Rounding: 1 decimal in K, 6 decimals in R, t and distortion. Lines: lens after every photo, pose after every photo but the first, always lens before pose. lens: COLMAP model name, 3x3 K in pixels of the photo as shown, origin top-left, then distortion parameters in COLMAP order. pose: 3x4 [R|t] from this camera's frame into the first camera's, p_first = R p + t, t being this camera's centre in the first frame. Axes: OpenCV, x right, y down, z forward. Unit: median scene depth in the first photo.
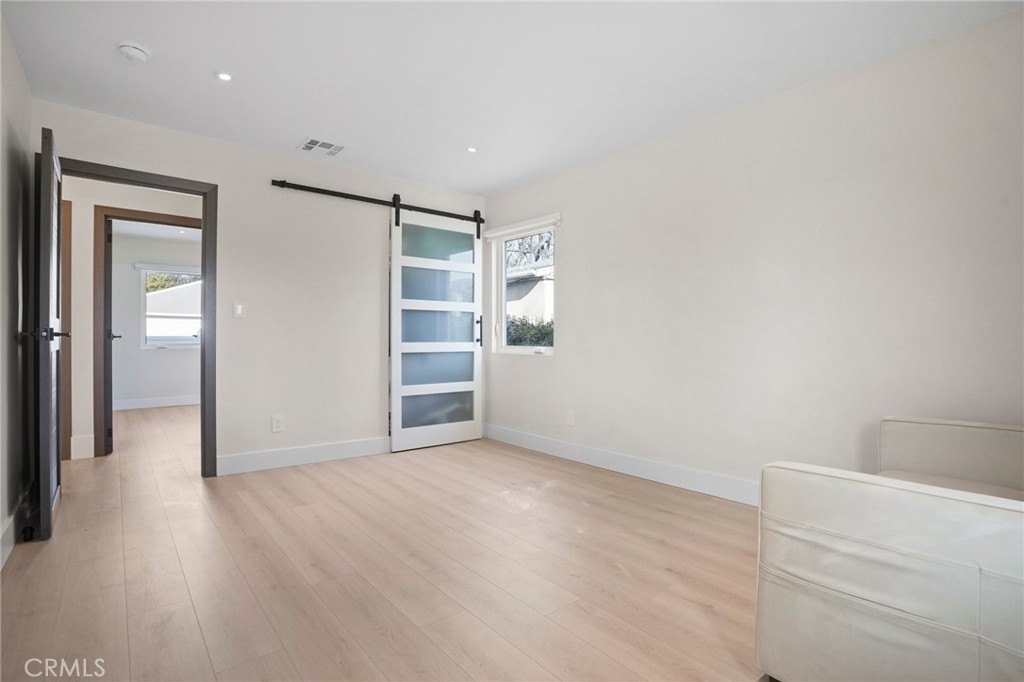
lens RADIAL K [[487.8, 0, 510.4], [0, 487.8, 338.5], [0, 0, 1]] dist [-0.051912, 0.015715]
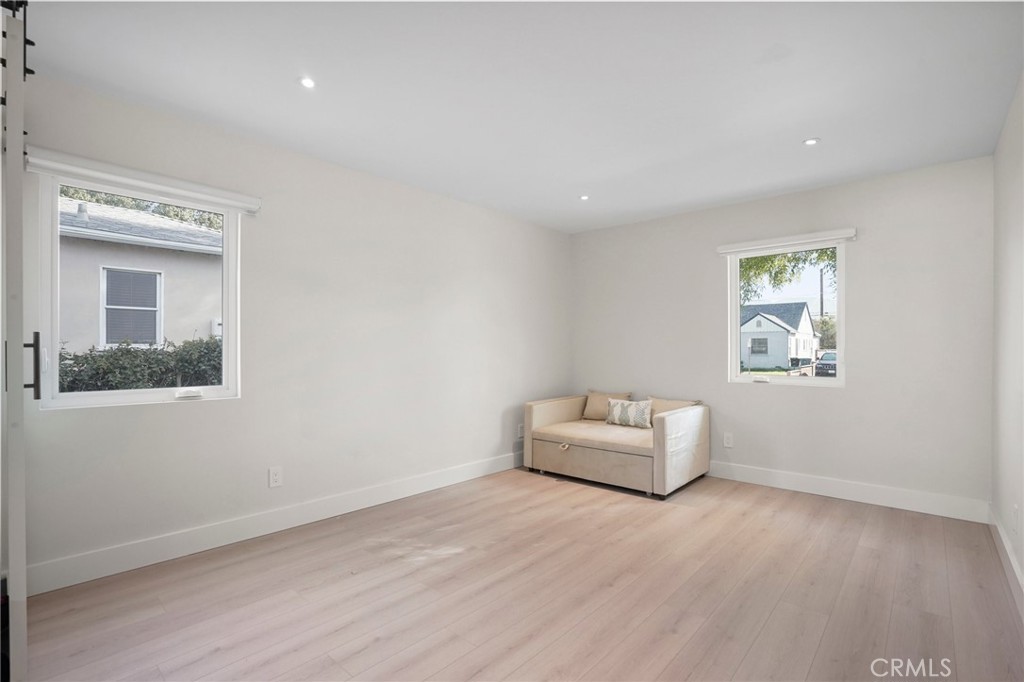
lens RADIAL K [[487.8, 0, 487.5], [0, 487.8, 351.7], [0, 0, 1]] dist [-0.051912, 0.015715]
pose [[-0.123307, -0.007716, 0.992339, -0.886643], [-0.001917, 0.999970, 0.007537, -0.051978], [-0.992367, -0.000973, -0.123318, 1.020771]]
